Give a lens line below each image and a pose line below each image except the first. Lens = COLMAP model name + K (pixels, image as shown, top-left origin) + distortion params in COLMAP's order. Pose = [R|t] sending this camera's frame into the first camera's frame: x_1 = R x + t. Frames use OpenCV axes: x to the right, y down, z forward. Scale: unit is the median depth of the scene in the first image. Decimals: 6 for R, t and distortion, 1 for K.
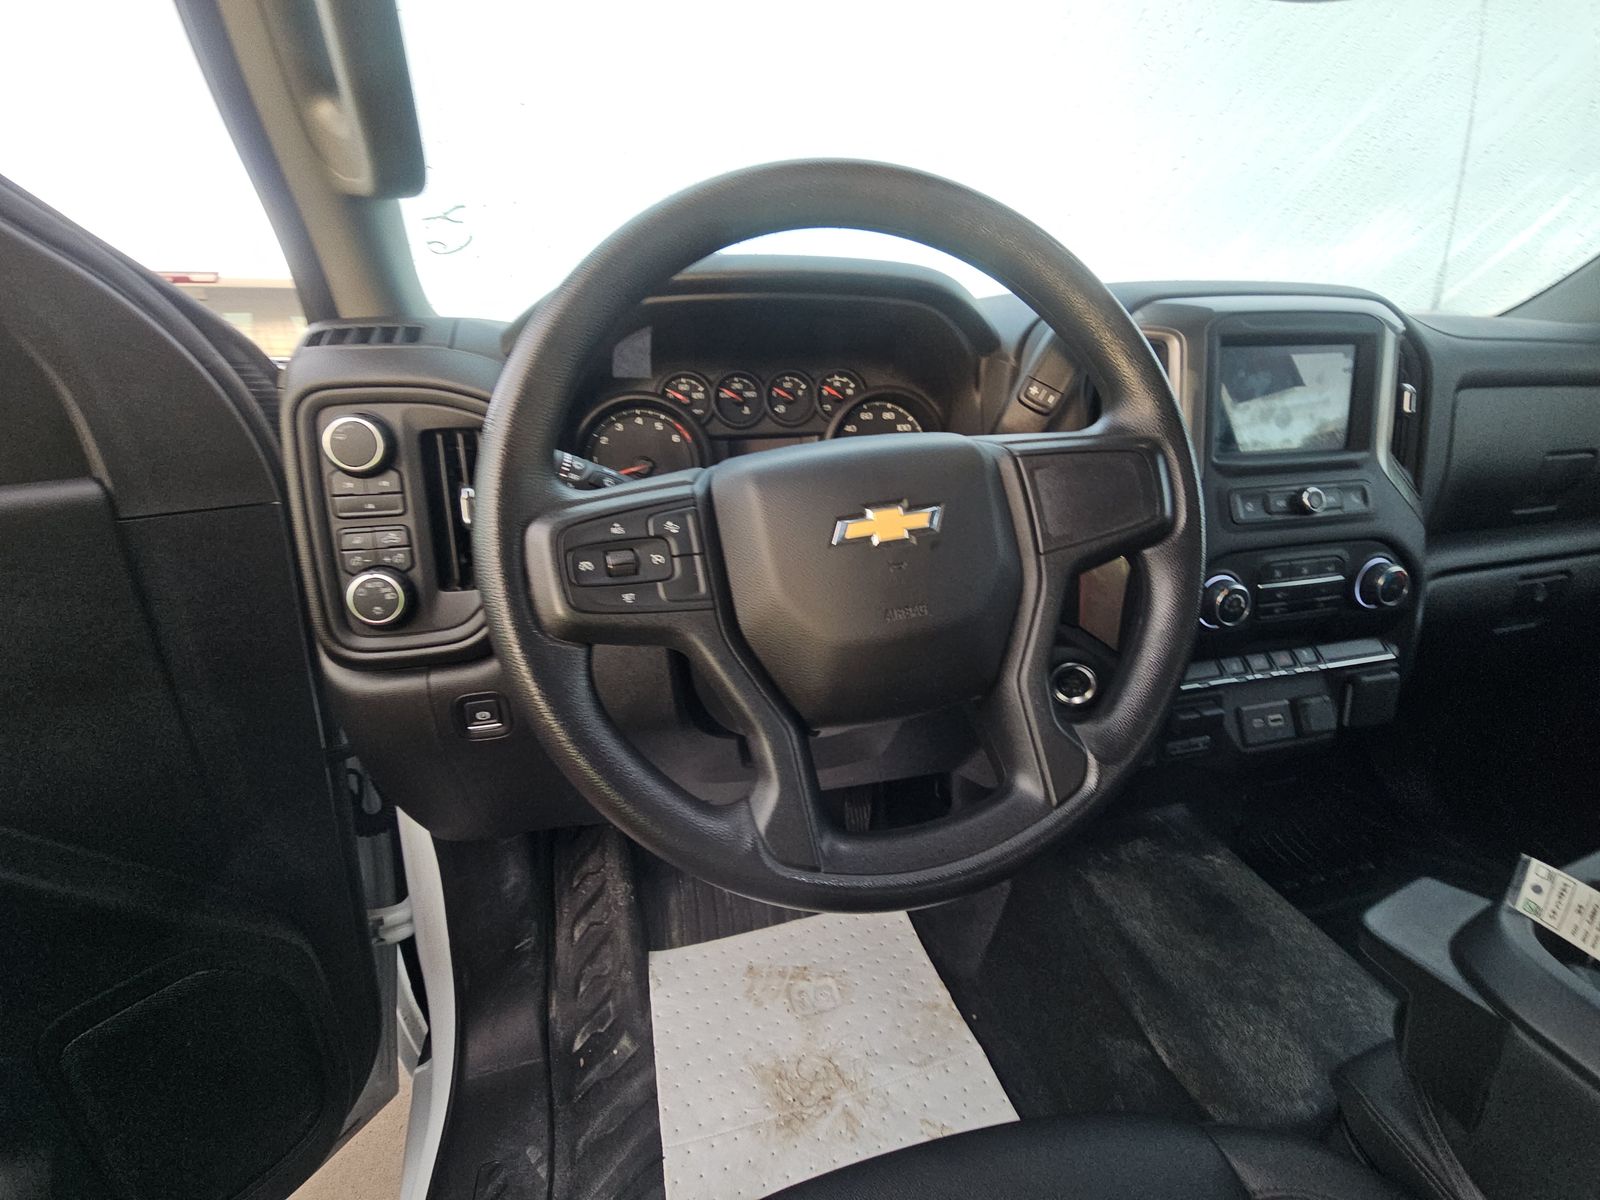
lens RADIAL K [[657.8, 0, 803.6], [0, 657.8, 577.6], [0, 0, 1]] dist [-0.000377, -0.003810]
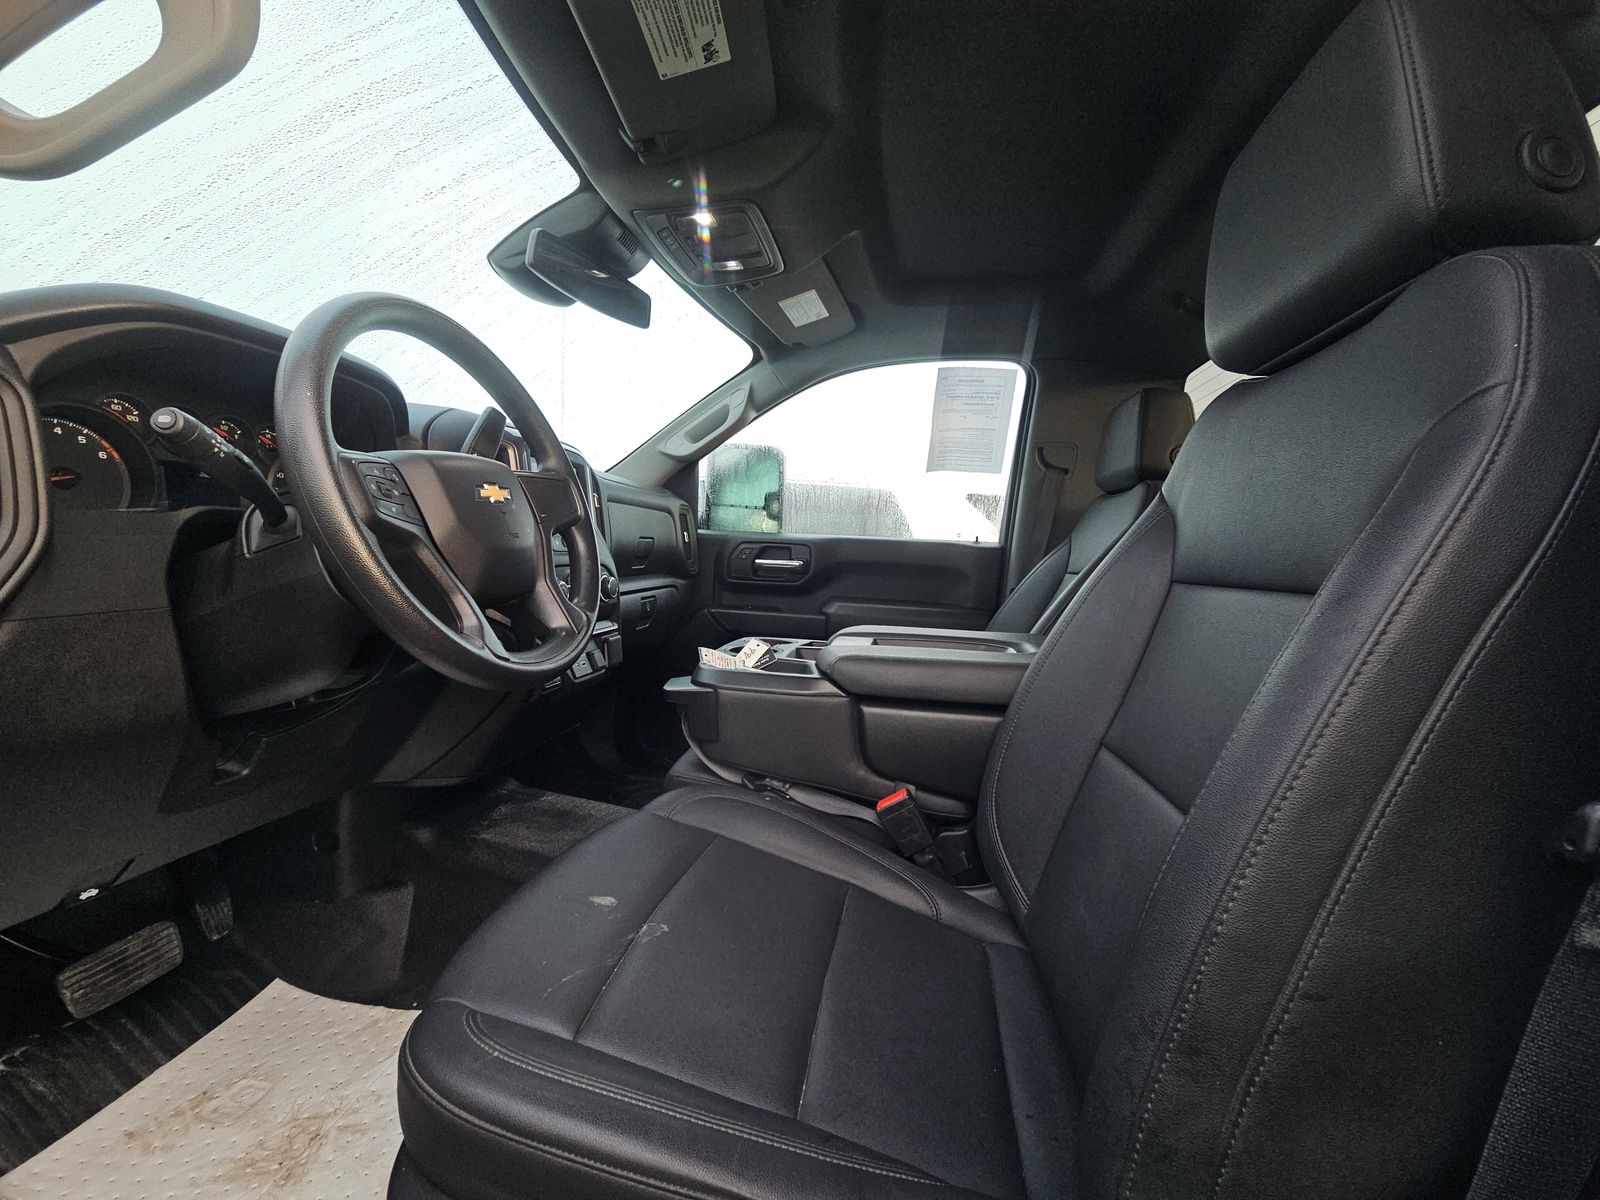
lens RADIAL K [[657.8, 0, 829.5], [0, 657.8, 590.7], [0, 0, 1]] dist [-0.000377, -0.003810]
pose [[0.345283, -0.016358, 0.938356, -0.794863], [0.232505, 0.970170, -0.068642, 0.328615], [-0.909242, 0.241874, 0.338786, -0.292133]]
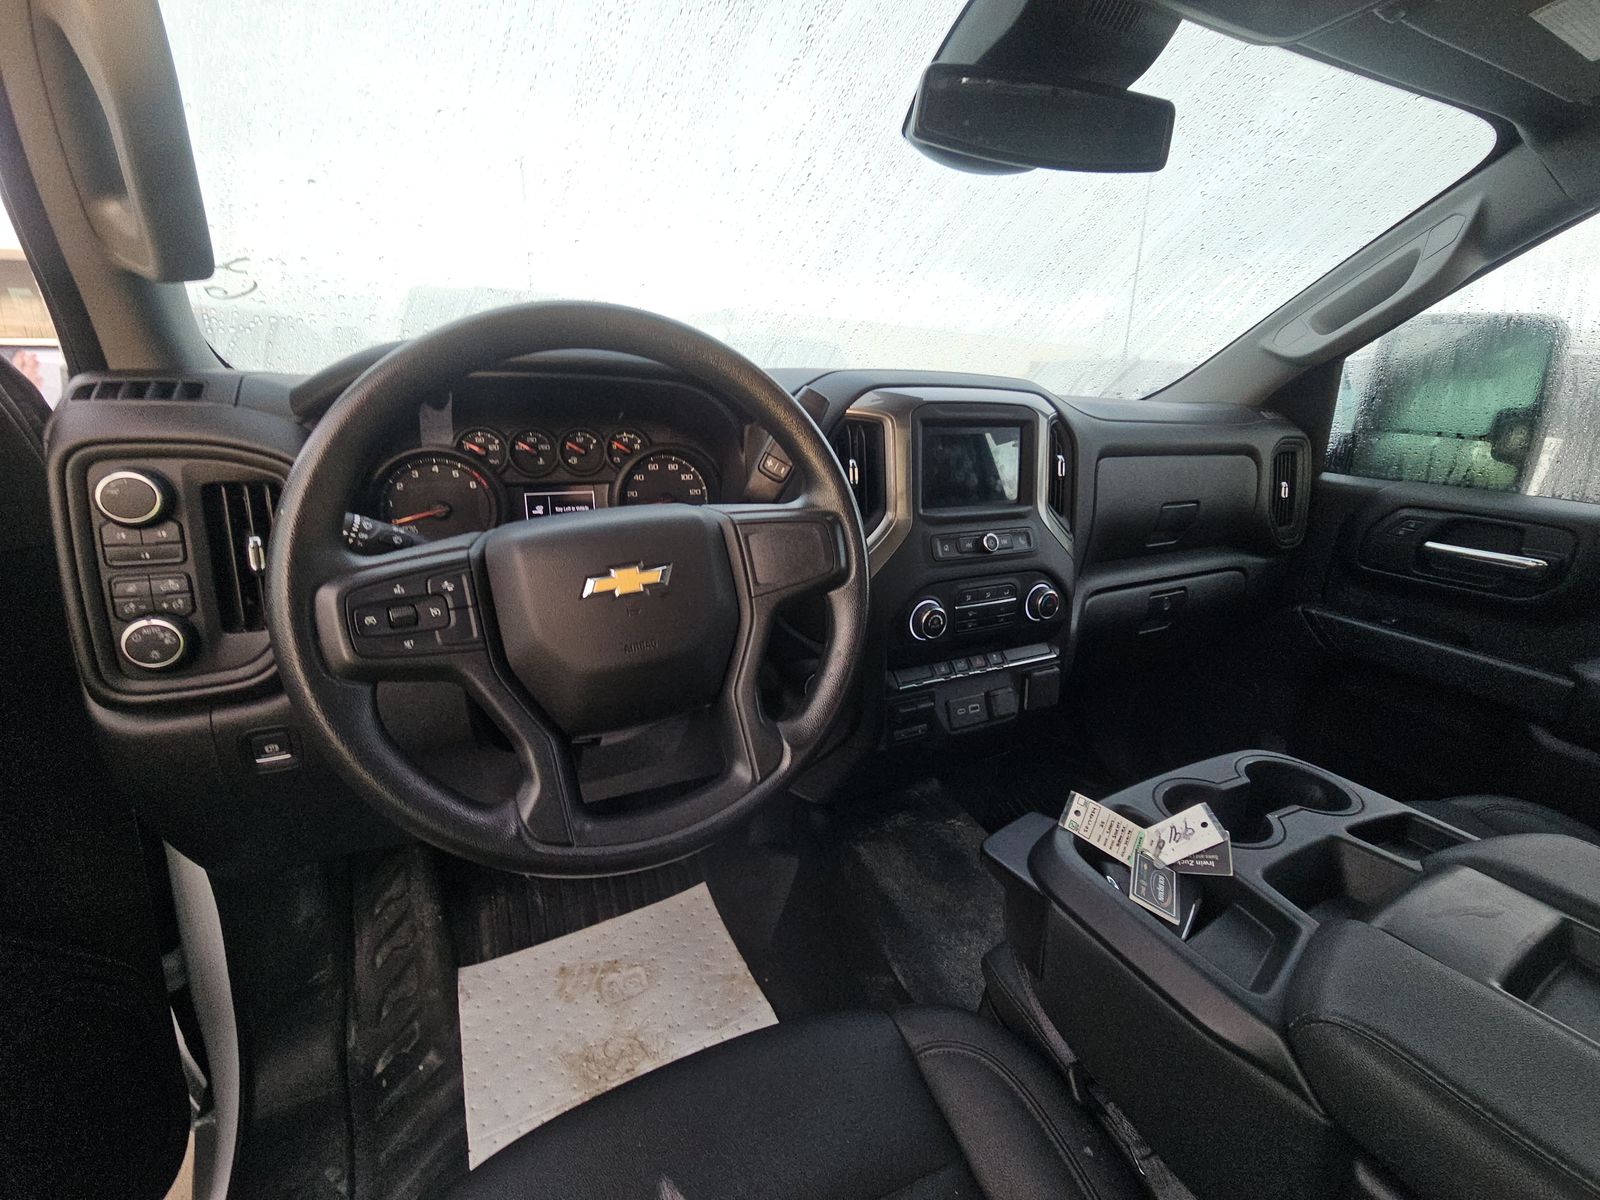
lens RADIAL K [[657.8, 0, 811.1], [0, 657.8, 575.3], [0, 0, 1]] dist [-0.000377, -0.003810]
pose [[0.971059, -0.010317, 0.238617, 0.099611], [0.013519, 0.999839, -0.011787, -0.041421], [-0.238457, 0.014672, 0.971042, -0.221140]]
